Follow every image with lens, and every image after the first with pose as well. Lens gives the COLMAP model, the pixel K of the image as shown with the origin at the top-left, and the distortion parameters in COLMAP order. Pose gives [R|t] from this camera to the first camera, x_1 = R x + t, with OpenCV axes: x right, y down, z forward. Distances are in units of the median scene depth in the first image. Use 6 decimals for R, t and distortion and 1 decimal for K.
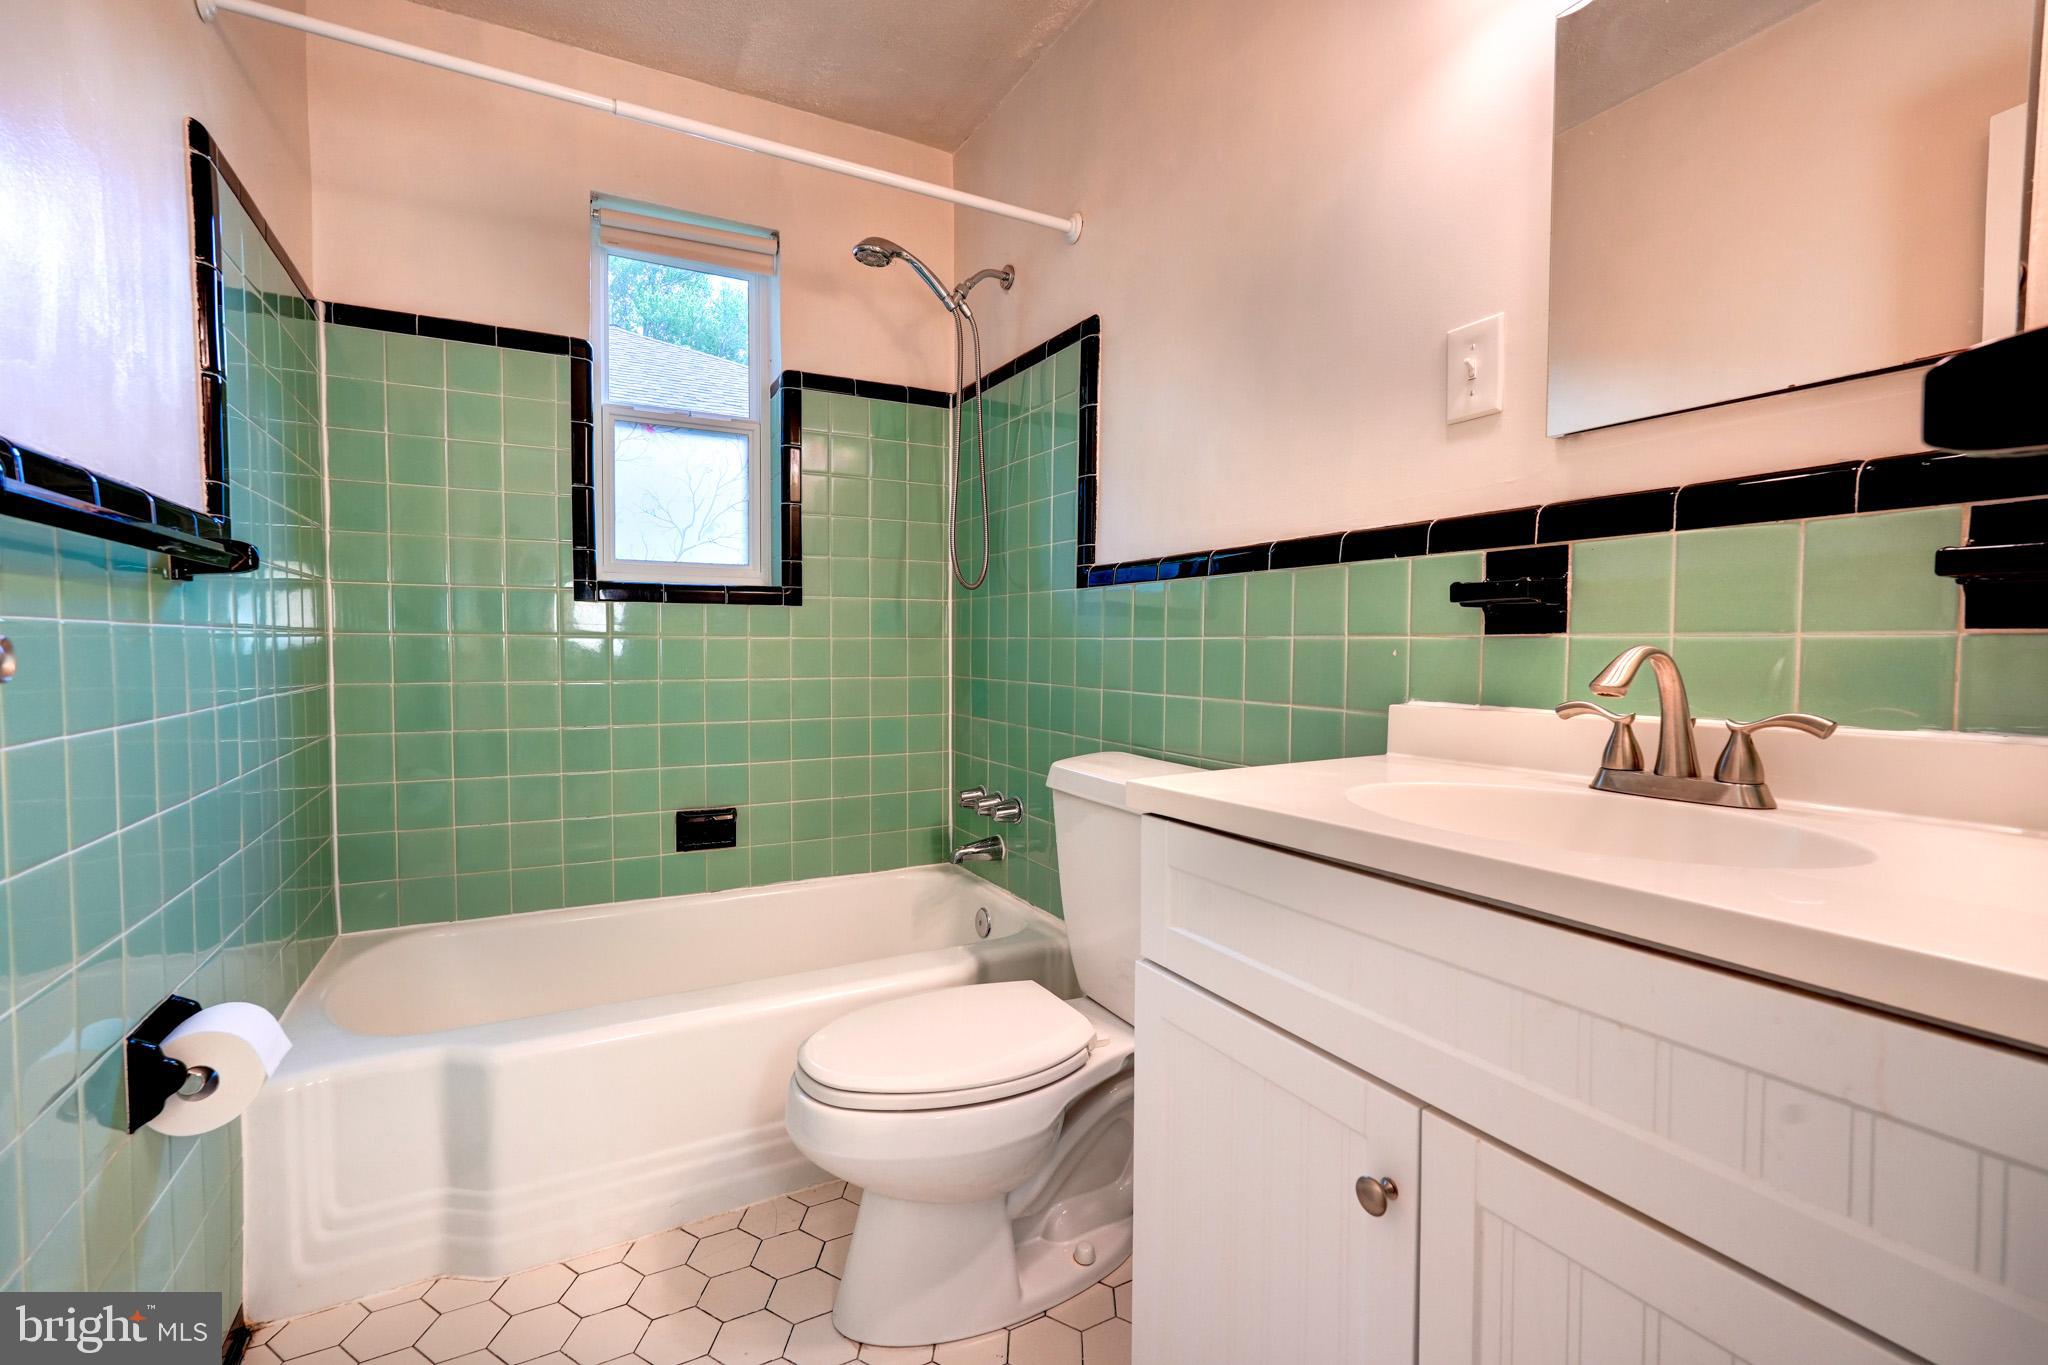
lens RADIAL K [[907.5, 0, 1025.0], [0, 907.5, 680.5], [0, 0, 1]] dist [-0.016167, 0.009359]
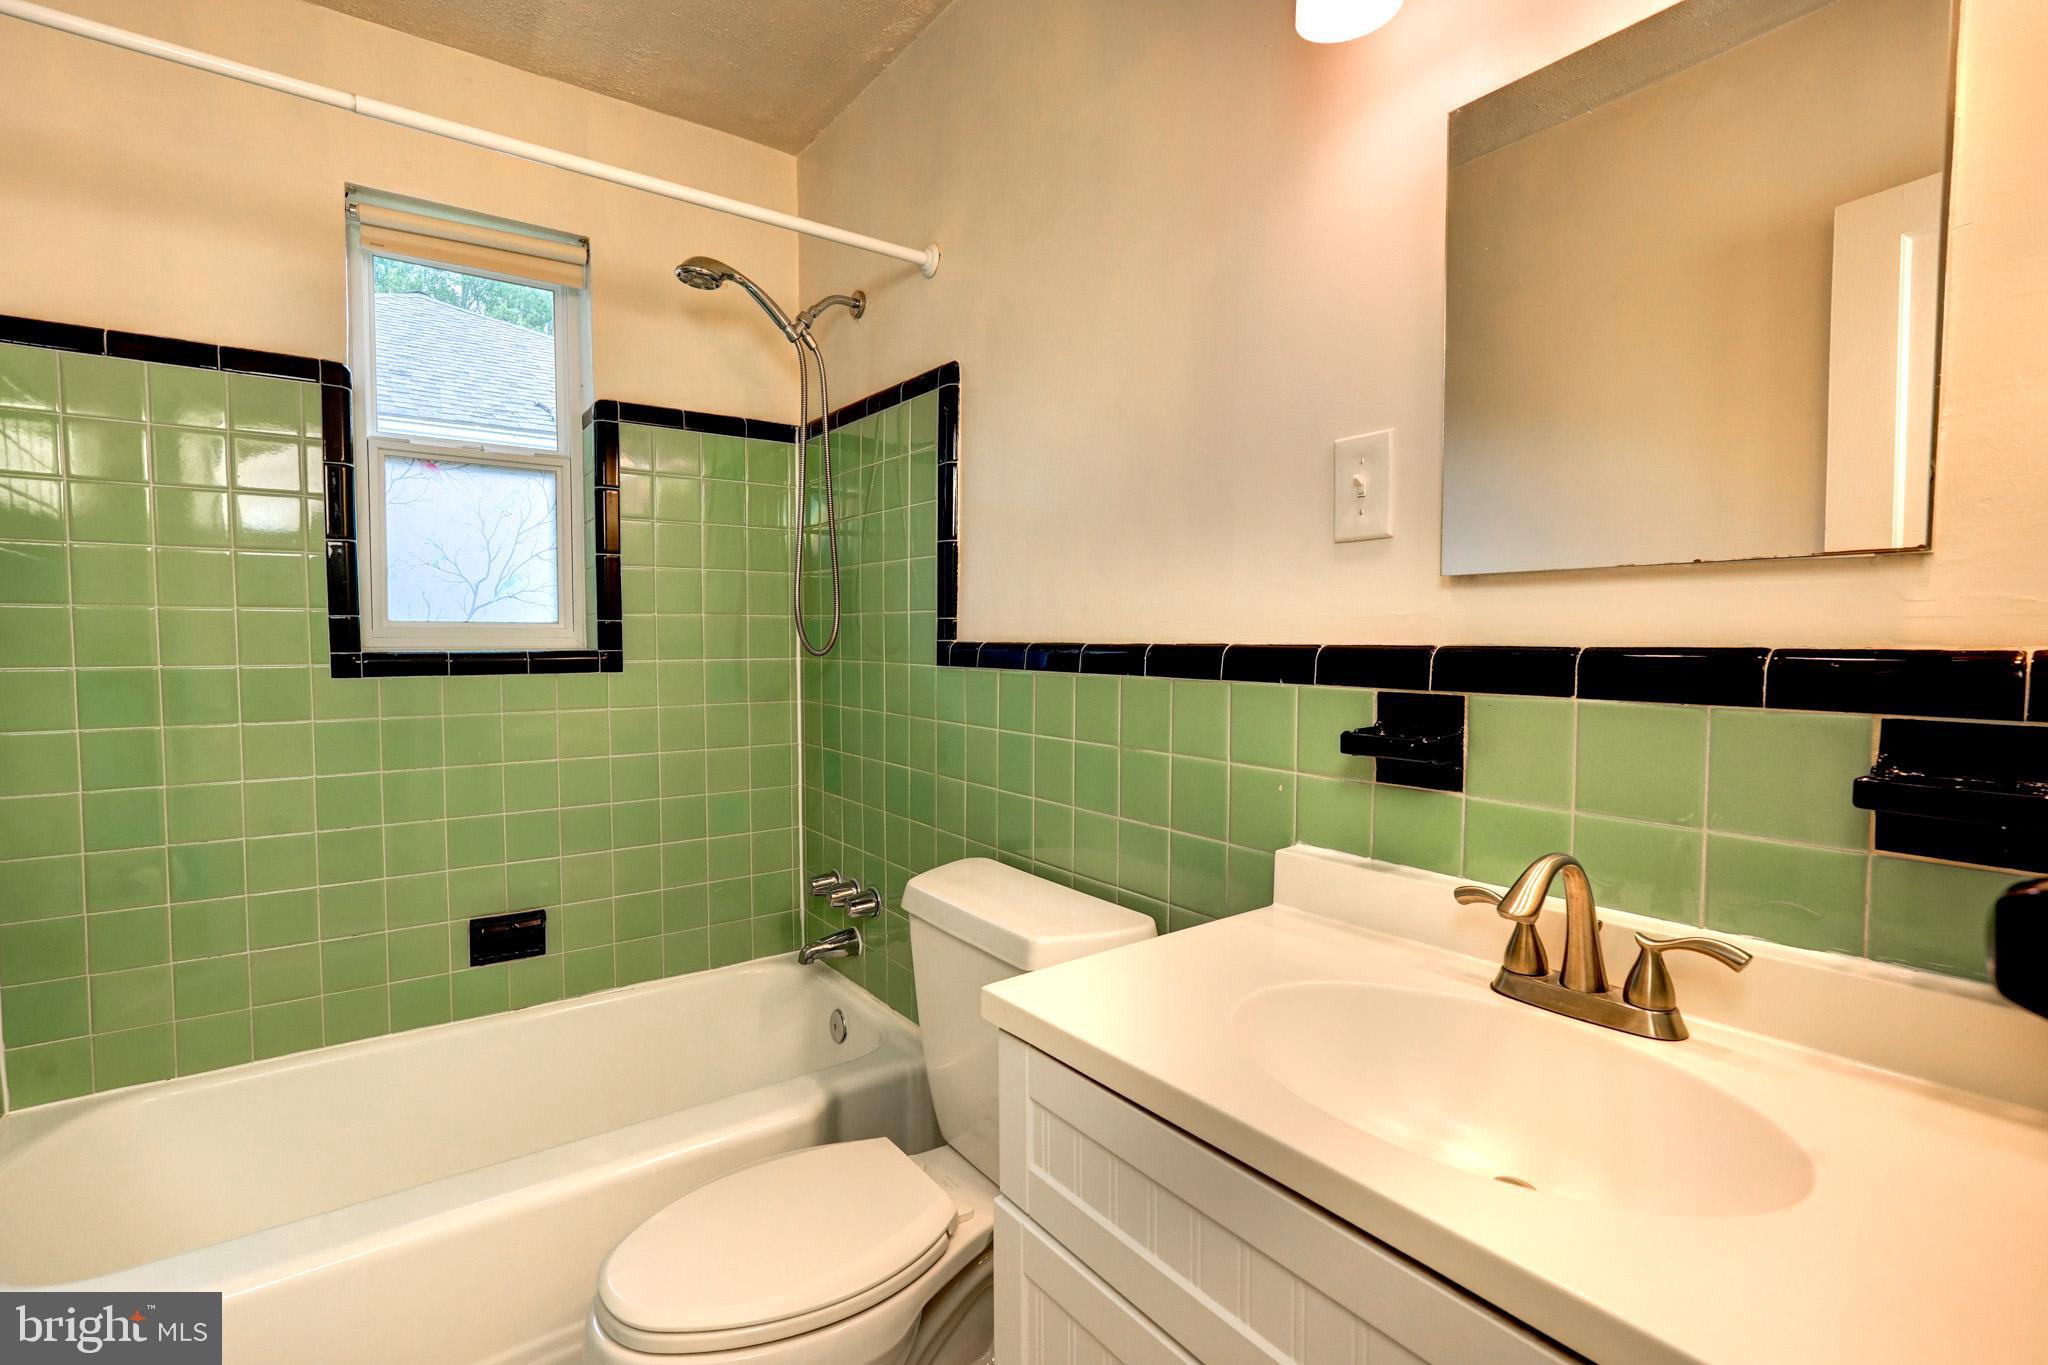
lens RADIAL K [[948.4, 0, 1027.1], [0, 948.4, 682.0], [0, 0, 1]] dist [-0.017448, 0.010830]
pose [[0.990989, -0.010076, 0.133563, 0.020000], [0.008958, 0.999920, 0.008974, -0.092462], [-0.133643, -0.007697, 0.991000, 0.060258]]
